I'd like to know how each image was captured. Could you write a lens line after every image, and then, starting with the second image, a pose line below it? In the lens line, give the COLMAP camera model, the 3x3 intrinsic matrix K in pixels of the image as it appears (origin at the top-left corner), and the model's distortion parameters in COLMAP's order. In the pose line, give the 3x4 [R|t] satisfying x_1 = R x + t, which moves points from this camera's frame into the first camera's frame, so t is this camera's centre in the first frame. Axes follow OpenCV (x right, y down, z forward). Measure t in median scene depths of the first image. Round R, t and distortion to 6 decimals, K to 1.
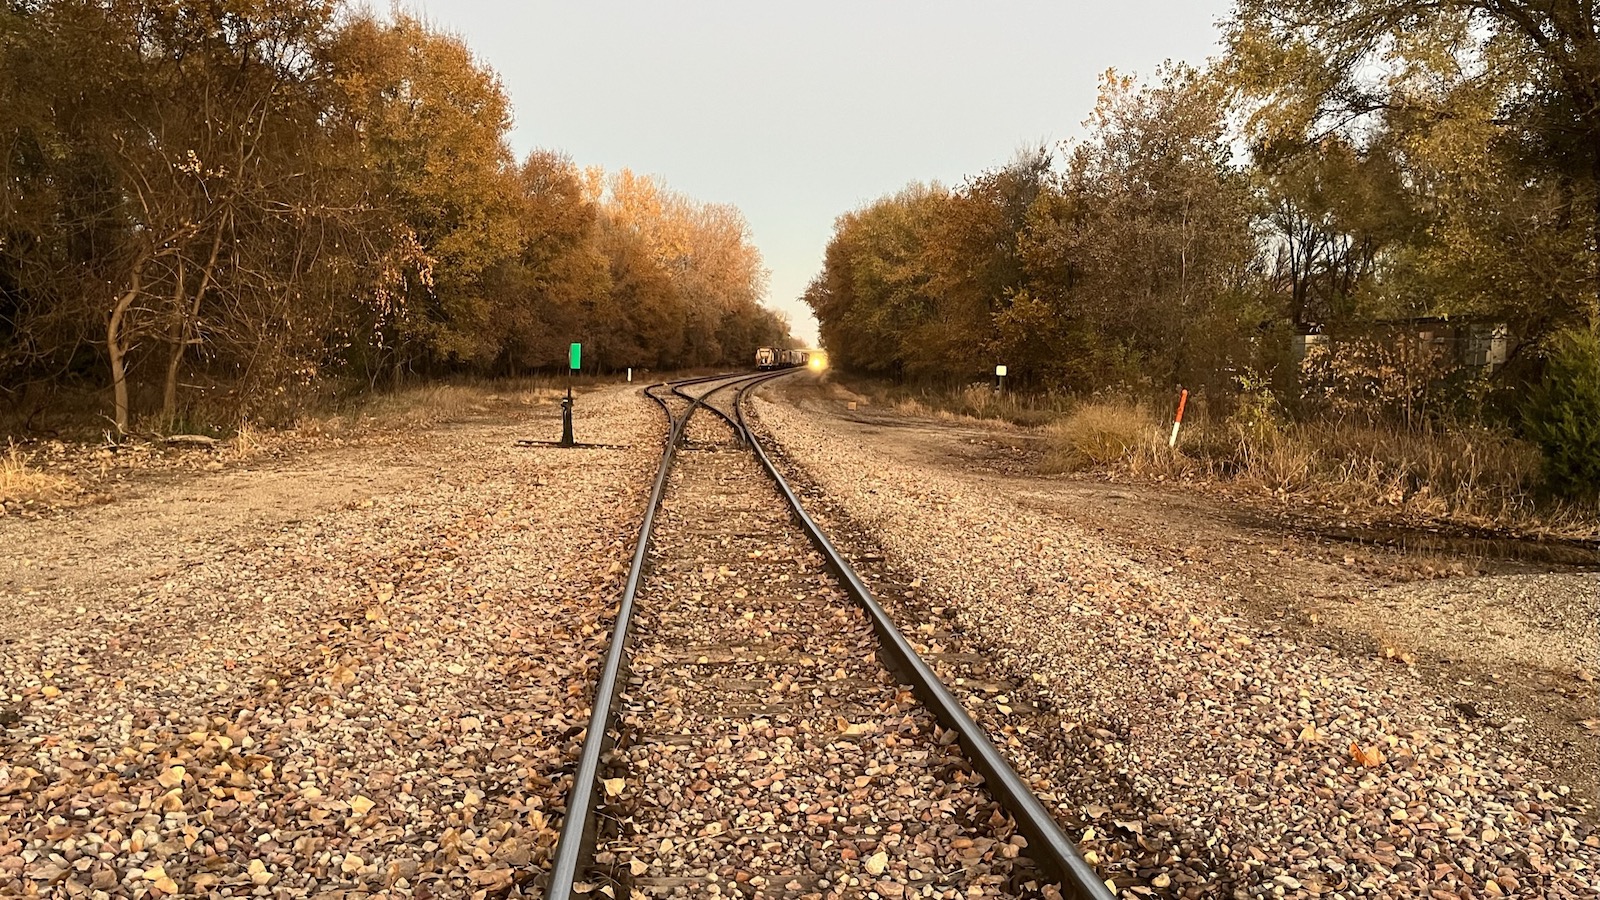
lens RADIAL K [[1216.5, 0, 806.0], [0, 1216.5, 444.7], [0, 0, 1]] dist [0.053685, -0.062487]
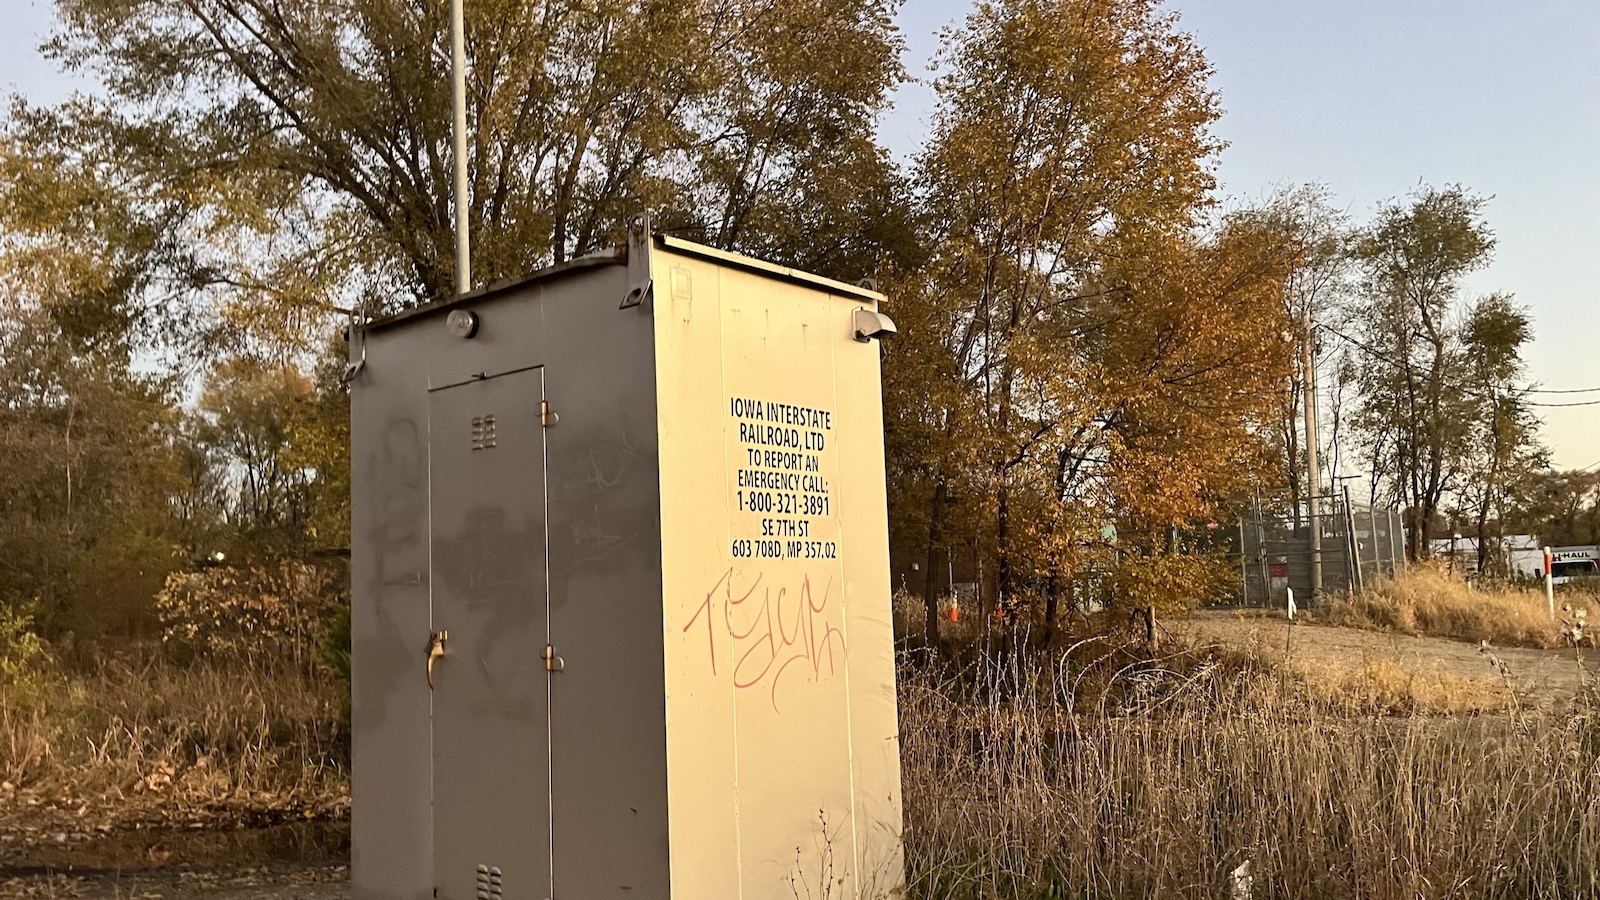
lens RADIAL K [[1216.5, 0, 806.0], [0, 1216.5, 444.7], [0, 0, 1]] dist [0.053685, -0.062487]
pose [[0.715341, 0.041161, 0.697562, 0.180829], [0.094437, 0.983410, -0.154872, -0.000180], [-0.692365, 0.176662, 0.699587, 0.169878]]
